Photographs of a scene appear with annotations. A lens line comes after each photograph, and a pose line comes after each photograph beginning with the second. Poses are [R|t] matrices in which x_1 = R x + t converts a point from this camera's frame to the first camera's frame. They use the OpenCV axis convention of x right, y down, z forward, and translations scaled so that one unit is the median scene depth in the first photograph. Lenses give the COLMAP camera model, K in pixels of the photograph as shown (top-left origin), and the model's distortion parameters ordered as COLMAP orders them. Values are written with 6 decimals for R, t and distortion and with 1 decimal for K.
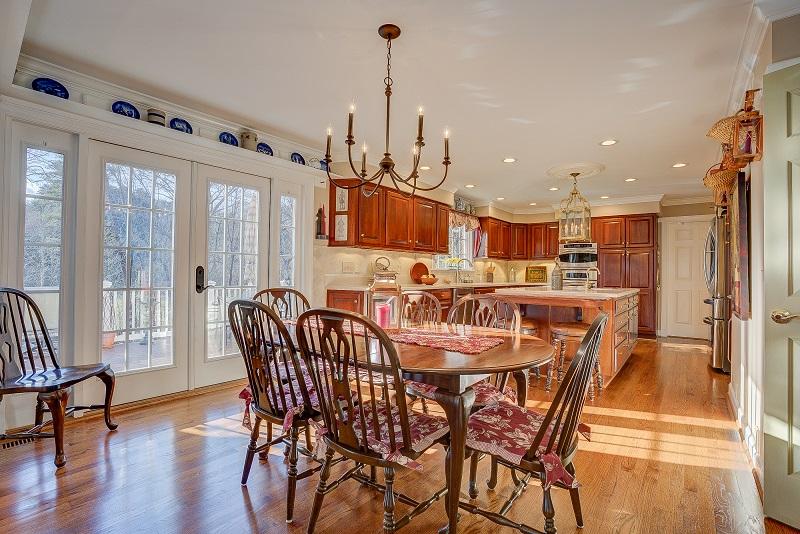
lens RADIAL K [[368.2, 0, 403.1], [0, 368.2, 266.7], [0, 0, 1]] dist [-0.055630, 0.019068]
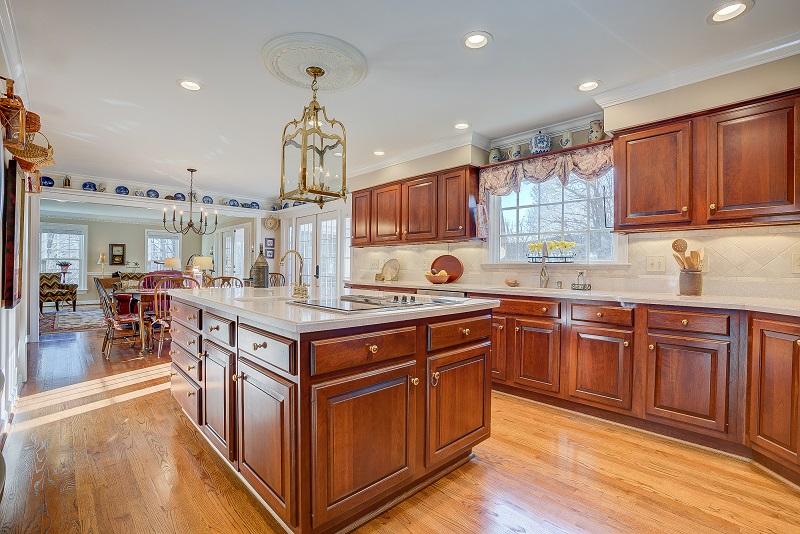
lens RADIAL K [[368.2, 0, 405.8], [0, 368.2, 268.6], [0, 0, 1]] dist [-0.055630, 0.019068]
pose [[-0.124236, -0.013768, -0.992157, 0.771784], [0.001063, 0.999901, -0.014008, 0.026337], [0.992252, -0.002795, -0.124209, 0.952379]]
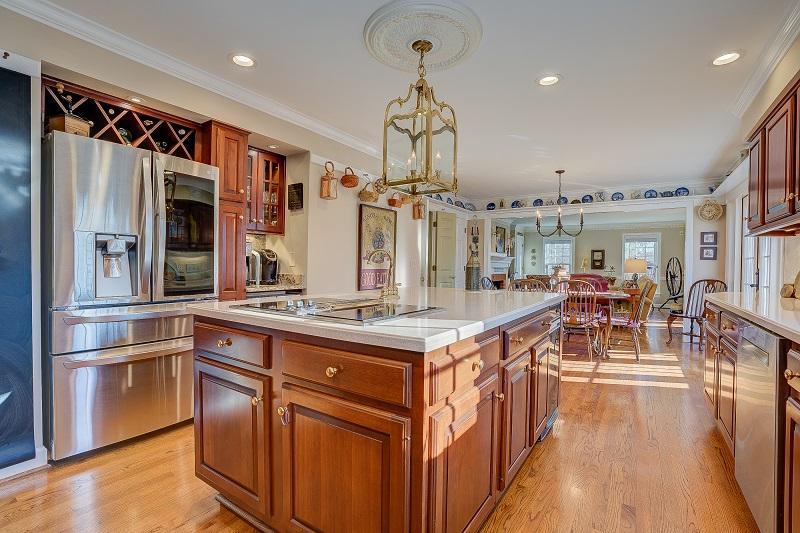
lens RADIAL K [[368.2, 0, 400.5], [0, 368.2, 269.9], [0, 0, 1]] dist [-0.055630, 0.019068]
pose [[-0.995978, -0.027050, -0.085416, 0.426262], [-0.026883, 0.999634, -0.003102, 0.021581], [0.085468, -0.000794, -0.996341, 1.155815]]
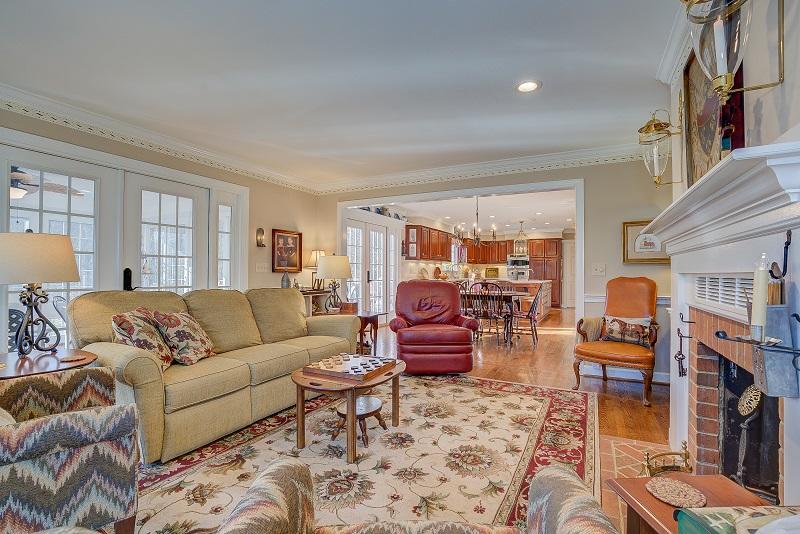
lens RADIAL K [[368.2, 0, 404.7], [0, 368.2, 268.0], [0, 0, 1]] dist [-0.055630, 0.019068]
pose [[0.980734, -0.008448, 0.195164, -0.425167], [0.007851, 0.999962, 0.003830, -0.013319], [-0.195189, -0.002224, 0.980763, -0.652677]]
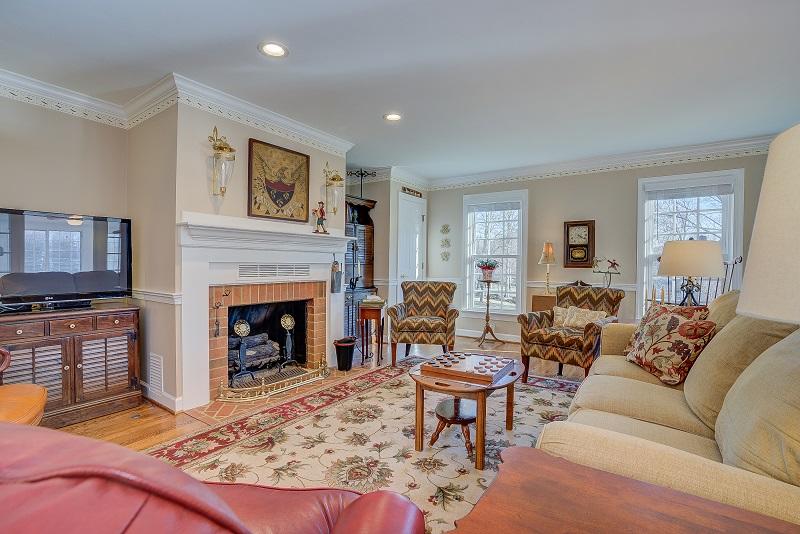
lens RADIAL K [[368.2, 0, 402.5], [0, 368.2, 266.3], [0, 0, 1]] dist [-0.055630, 0.019068]
pose [[-0.996526, -0.025920, -0.079149, -0.302769], [-0.025335, 0.999644, -0.008385, -0.001306], [0.079338, -0.006351, -0.996828, 0.135118]]
